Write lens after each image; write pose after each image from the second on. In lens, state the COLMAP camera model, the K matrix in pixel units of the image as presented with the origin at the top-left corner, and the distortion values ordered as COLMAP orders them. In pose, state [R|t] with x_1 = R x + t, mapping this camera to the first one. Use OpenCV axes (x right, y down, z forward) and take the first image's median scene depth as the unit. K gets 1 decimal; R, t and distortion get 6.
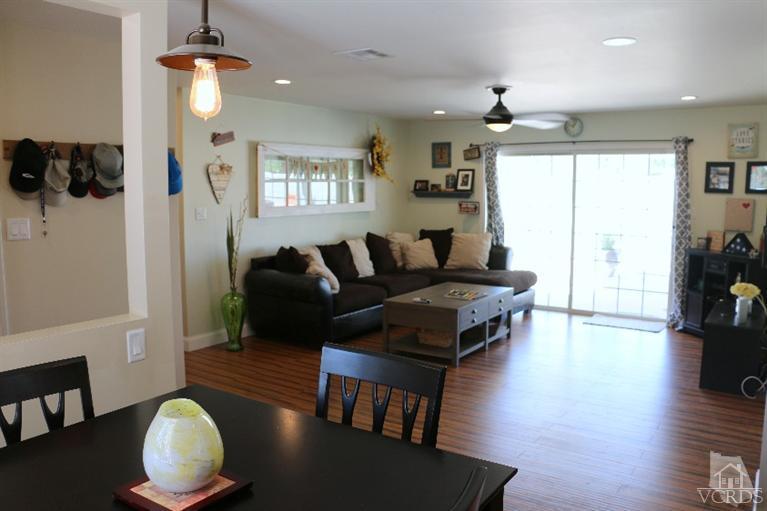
lens RADIAL K [[628.0, 0, 383.5], [0, 628.0, 255.5], [0, 0, 1]] dist [-0.185527, 0.166353]
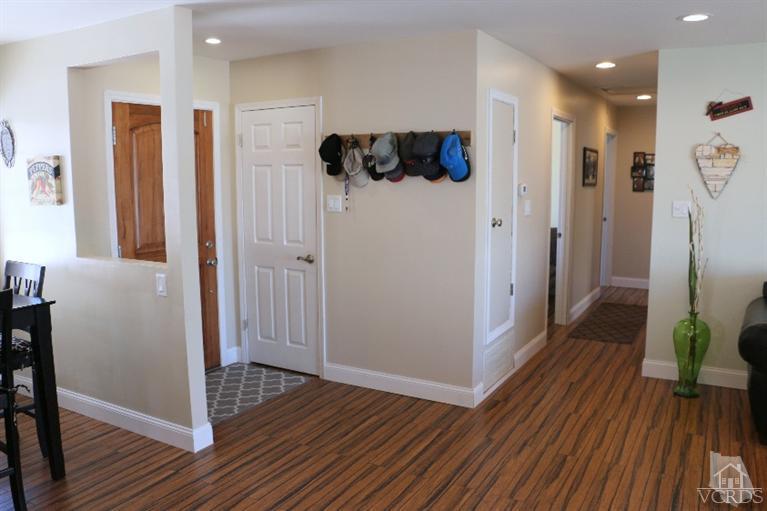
lens RADIAL K [[628.0, 0, 383.5], [0, 628.0, 255.5], [0, 0, 1]] dist [-0.185527, 0.166353]
pose [[0.080262, 0.127260, -0.988617, 0.433072], [-0.108402, 0.987048, 0.118257, -0.060526], [0.990862, 0.097677, 0.093018, 0.567429]]
